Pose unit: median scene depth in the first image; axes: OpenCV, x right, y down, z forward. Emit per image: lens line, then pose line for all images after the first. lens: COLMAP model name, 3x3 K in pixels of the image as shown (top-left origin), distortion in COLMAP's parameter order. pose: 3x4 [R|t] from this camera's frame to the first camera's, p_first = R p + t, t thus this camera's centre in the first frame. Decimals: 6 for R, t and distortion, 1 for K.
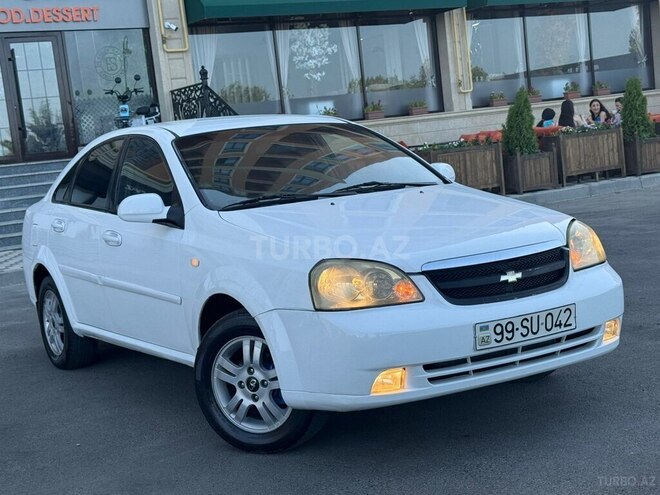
lens RADIAL K [[927.3, 0, 330.0], [0, 927.3, 247.5], [0, 0, 1]] dist [0.112901, -0.058244]
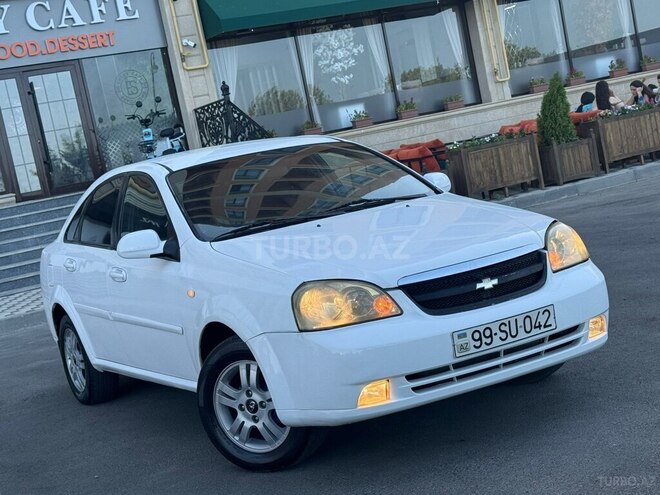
lens RADIAL K [[980.9, 0, 330.0], [0, 980.9, 247.5], [0, 0, 1]] dist [0.111850, -0.027007]
pose [[0.995113, -0.083579, -0.052572, 0.067651], [0.083118, 0.996480, -0.010901, -0.009488], [0.053298, 0.006478, 0.998558, -0.085457]]
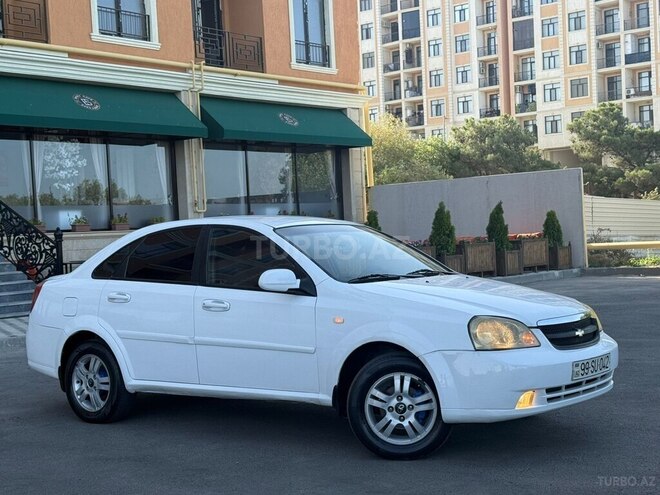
lens RADIAL K [[890.8, 0, 291.7], [0, 890.8, 248.9], [0, 0, 1]] dist [0.109044, 0.009381]
pose [[0.948177, 0.058130, 0.312379, -0.585926], [-0.018681, 0.991621, -0.127824, 0.075756], [-0.317192, 0.115364, 0.941318, -0.194362]]
